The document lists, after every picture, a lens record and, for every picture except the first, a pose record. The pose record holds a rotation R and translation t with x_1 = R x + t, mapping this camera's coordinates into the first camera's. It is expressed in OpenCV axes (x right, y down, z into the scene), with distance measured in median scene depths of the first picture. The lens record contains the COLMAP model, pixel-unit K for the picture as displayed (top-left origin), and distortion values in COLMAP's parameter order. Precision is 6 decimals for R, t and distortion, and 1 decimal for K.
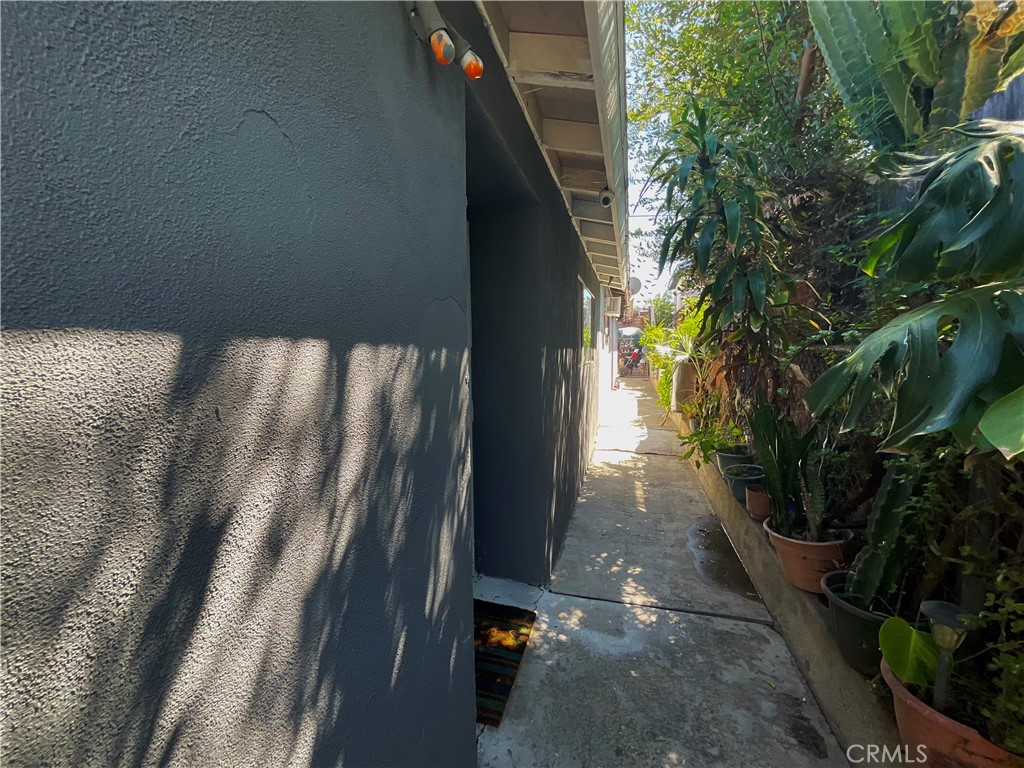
lens RADIAL K [[410.3, 0, 512.0], [0, 410.3, 384.0], [0, 0, 1]] dist [-0.003502, 0.000130]
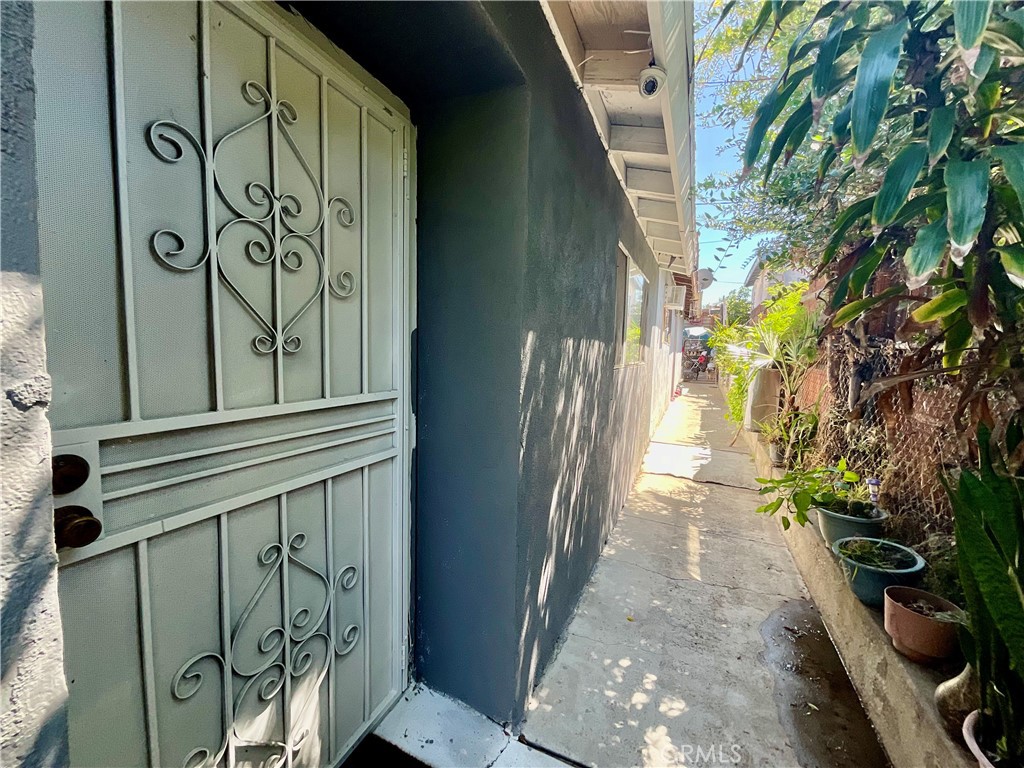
lens RADIAL K [[411.9, 0, 515.3], [0, 411.9, 383.9], [0, 0, 1]] dist [-0.011171, 0.008754]
pose [[0.989753, 0.046903, -0.134870, 0.074986], [-0.046239, 0.998898, 0.008052, -0.009827], [0.135099, -0.001734, 0.990831, 0.213750]]
